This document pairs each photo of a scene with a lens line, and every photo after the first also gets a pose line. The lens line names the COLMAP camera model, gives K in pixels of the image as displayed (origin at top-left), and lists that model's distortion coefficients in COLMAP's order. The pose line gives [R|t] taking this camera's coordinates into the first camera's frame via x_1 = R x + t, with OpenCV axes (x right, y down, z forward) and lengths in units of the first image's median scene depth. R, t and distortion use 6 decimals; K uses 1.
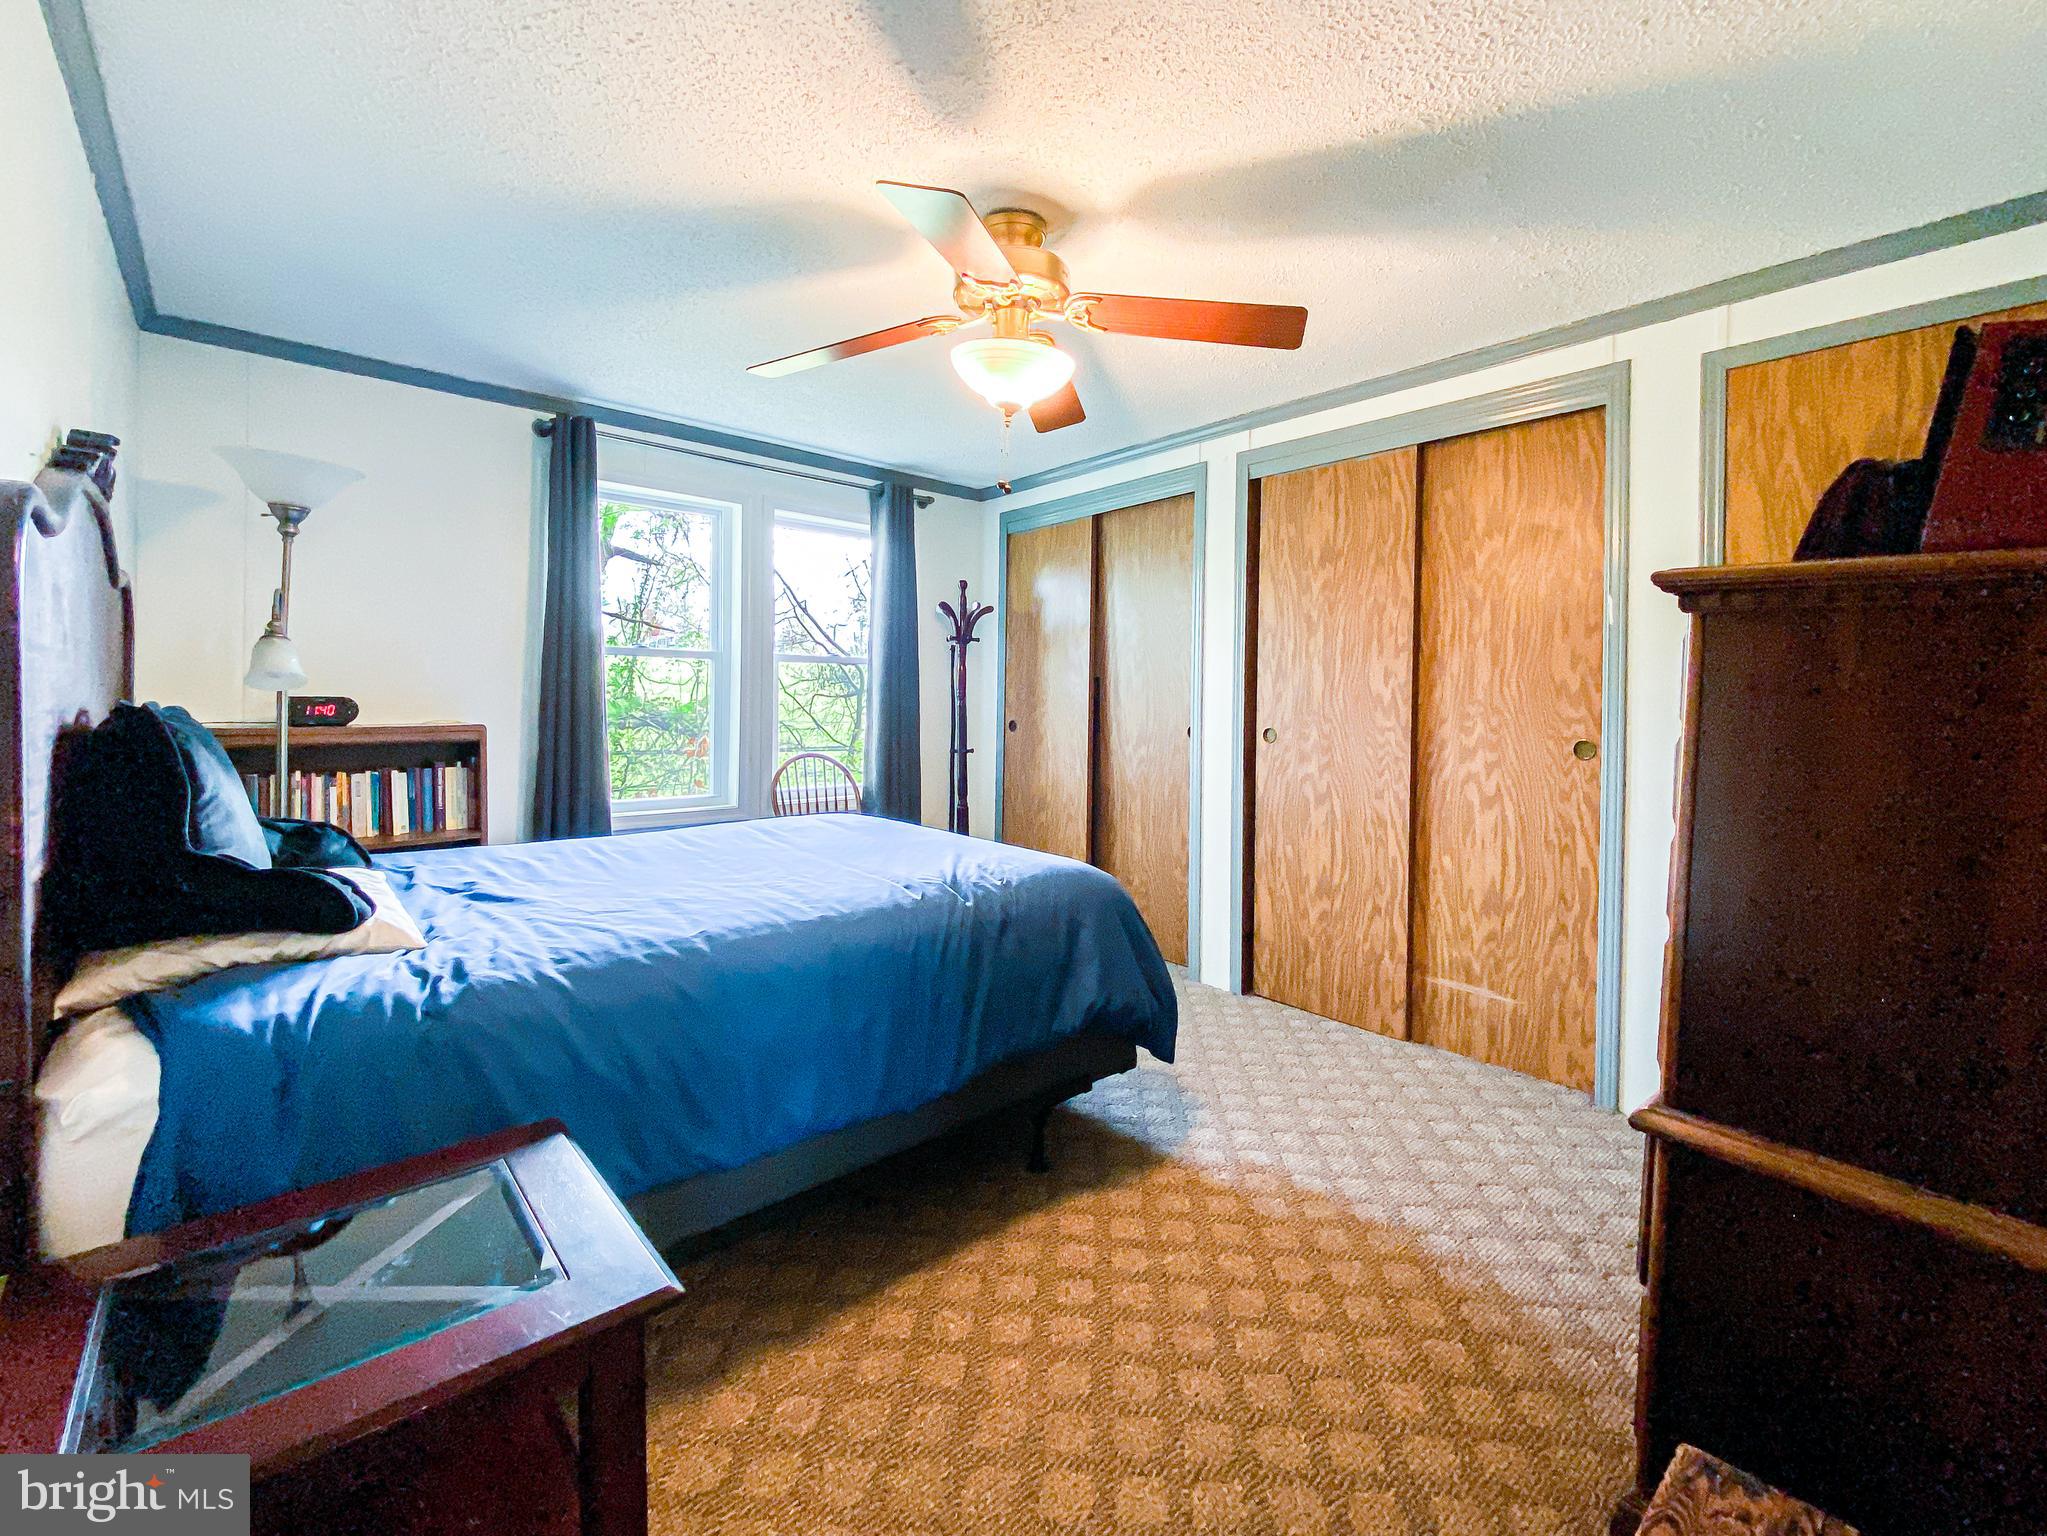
lens RADIAL K [[856.2, 0, 1018.4], [0, 856.2, 728.2], [0, 0, 1]] dist [0.002550, 0.000304]
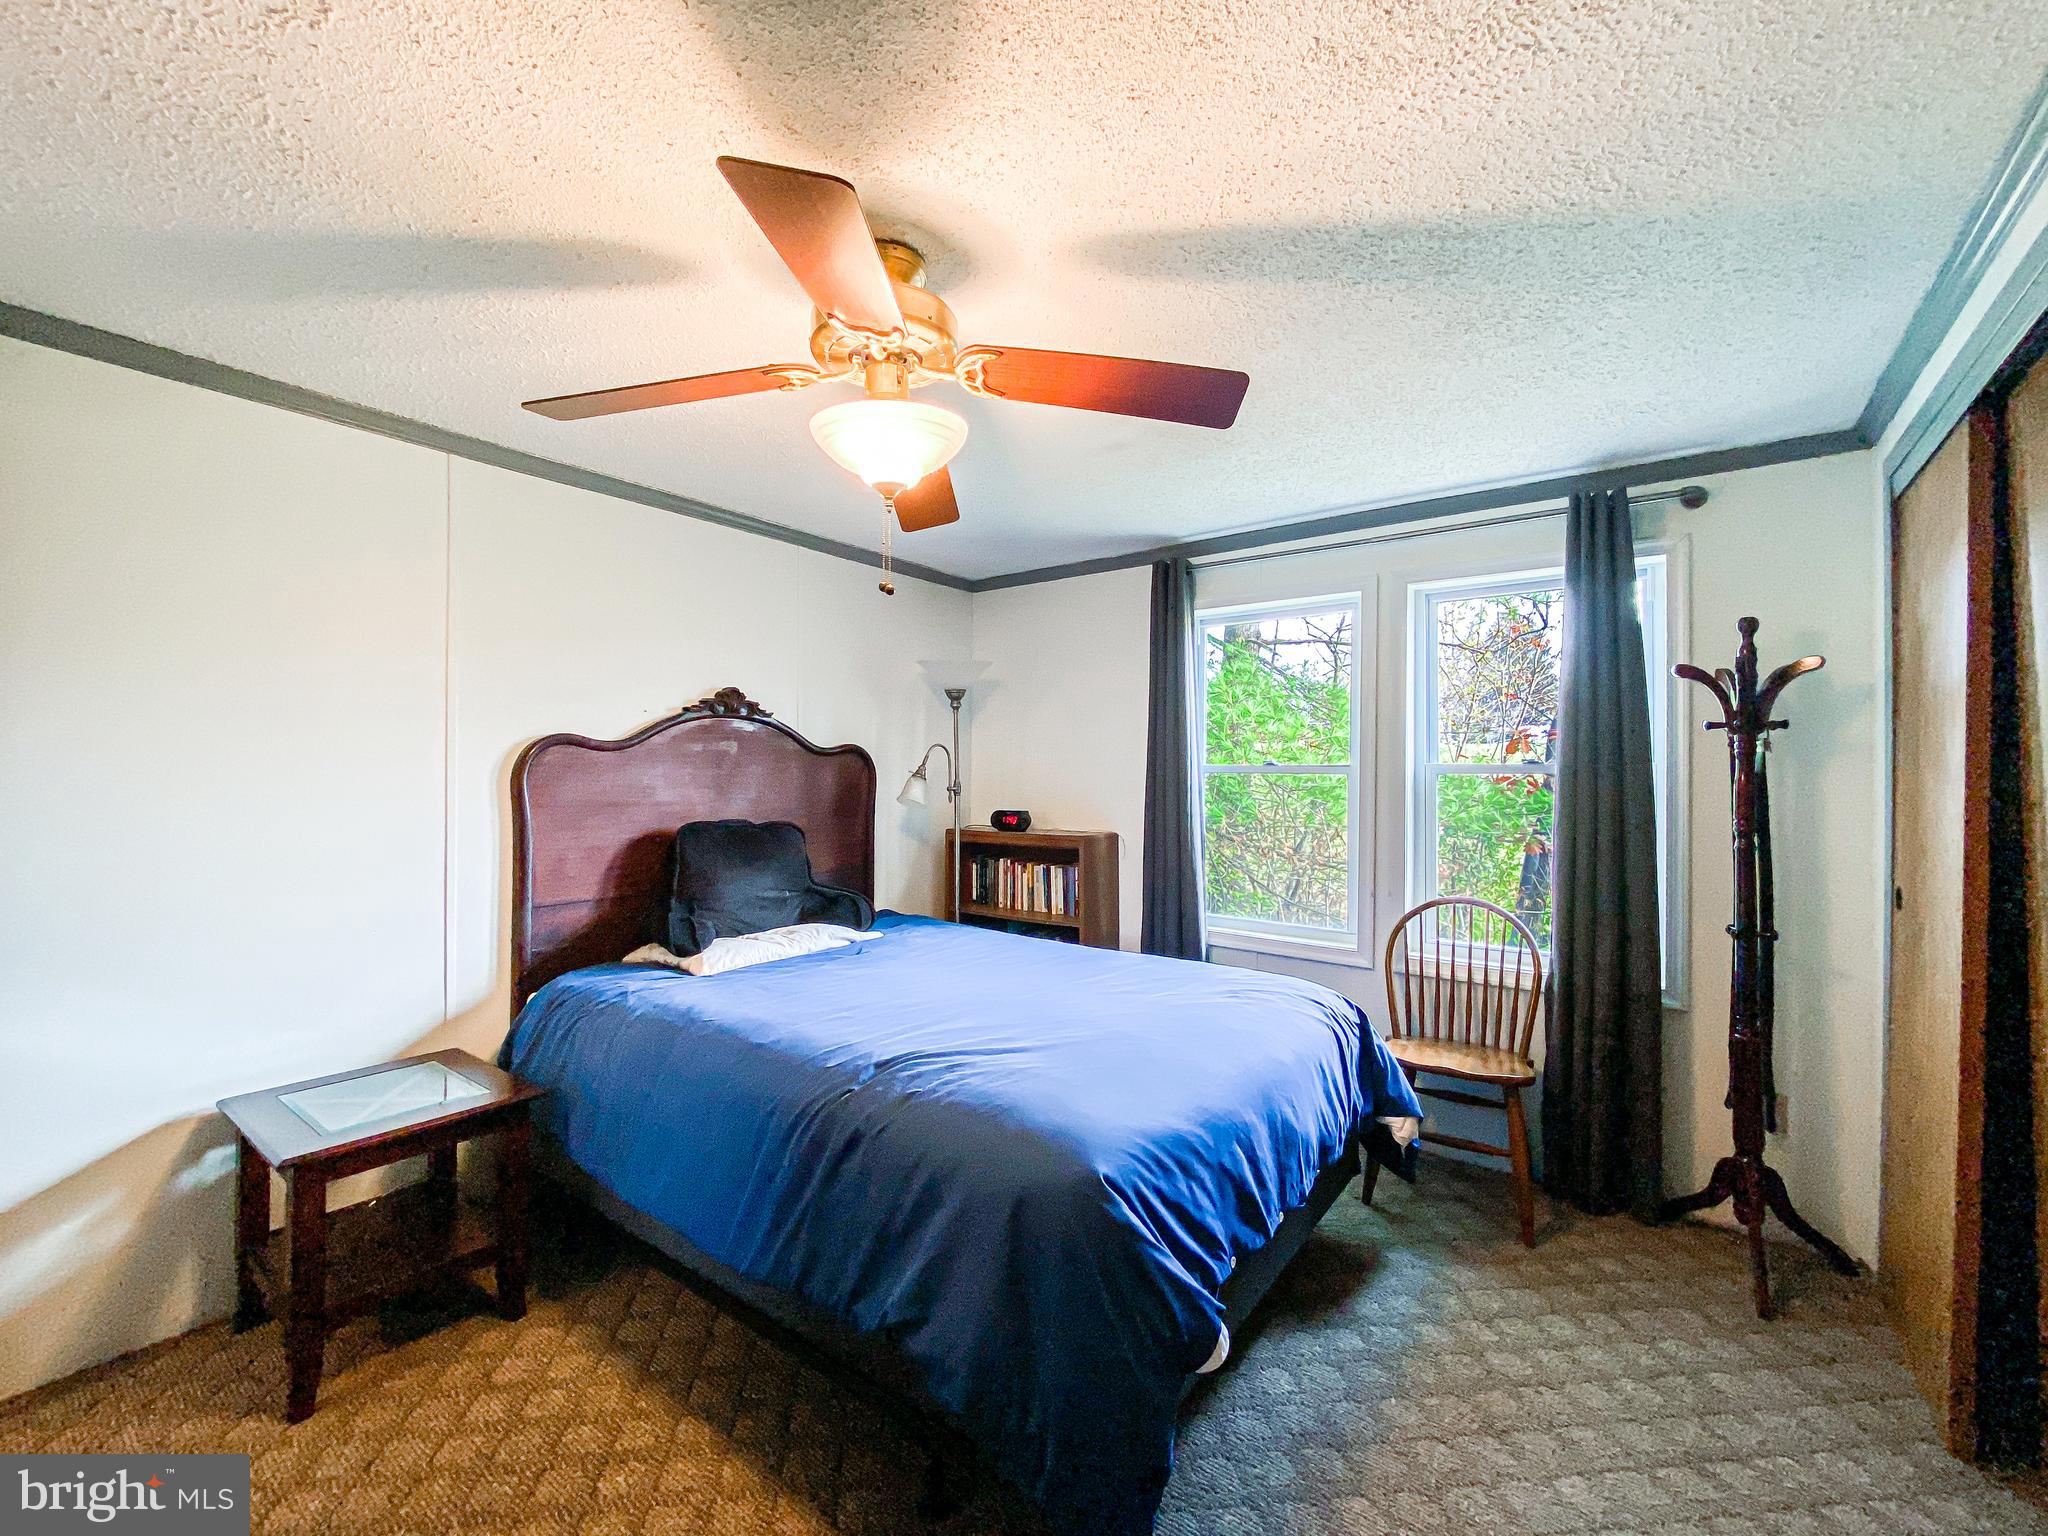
lens RADIAL K [[838.9, 0, 1009.8], [0, 838.9, 764.5], [0, 0, 1]] dist [0.004748, 0.000042]
pose [[0.207059, -0.011747, -0.978258, 0.645856], [-0.032122, 0.999307, -0.018799, -0.096930], [0.977801, 0.035316, 0.206538, 0.772939]]
